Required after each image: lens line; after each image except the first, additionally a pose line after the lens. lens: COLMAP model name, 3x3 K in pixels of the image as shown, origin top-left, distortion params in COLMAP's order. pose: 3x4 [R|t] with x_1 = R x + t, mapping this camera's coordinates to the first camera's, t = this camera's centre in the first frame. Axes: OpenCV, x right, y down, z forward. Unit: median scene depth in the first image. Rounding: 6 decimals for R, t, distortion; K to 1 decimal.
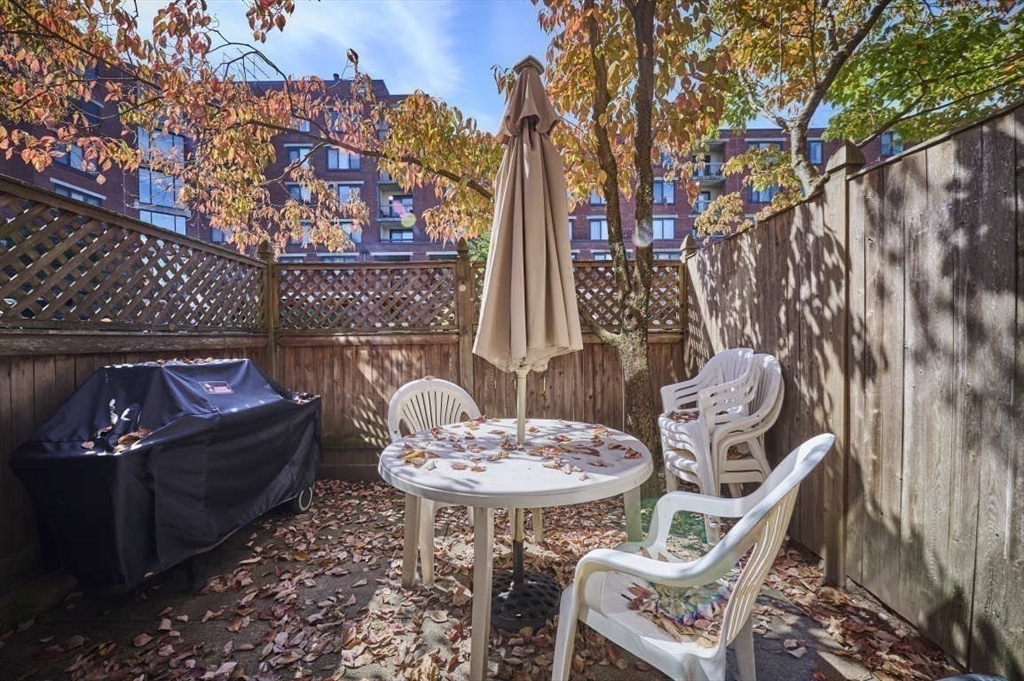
lens RADIAL K [[405.0, 0, 512.0], [0, 405.0, 340.5], [0, 0, 1]] dist [-0.000137, 0.000039]
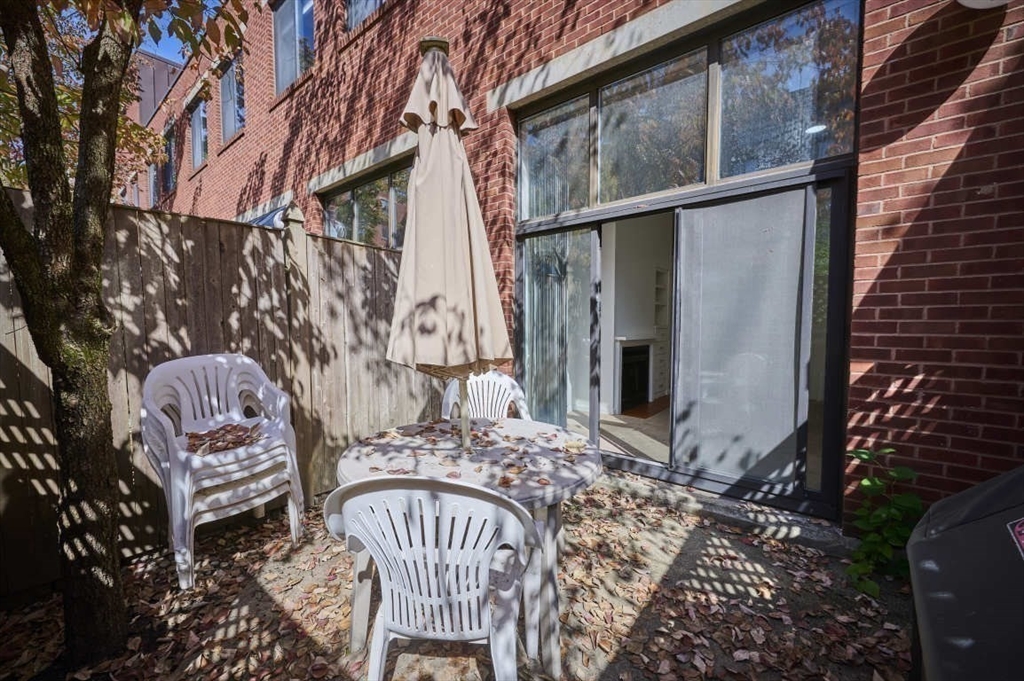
lens RADIAL K [[405.0, 0, 512.0], [0, 405.0, 340.5], [0, 0, 1]] dist [-0.000137, 0.000039]
pose [[-0.765152, -0.023346, 0.643426, -0.654635], [0.005549, 0.999066, 0.042849, -0.060474], [-0.643825, 0.036356, -0.764308, 1.529068]]
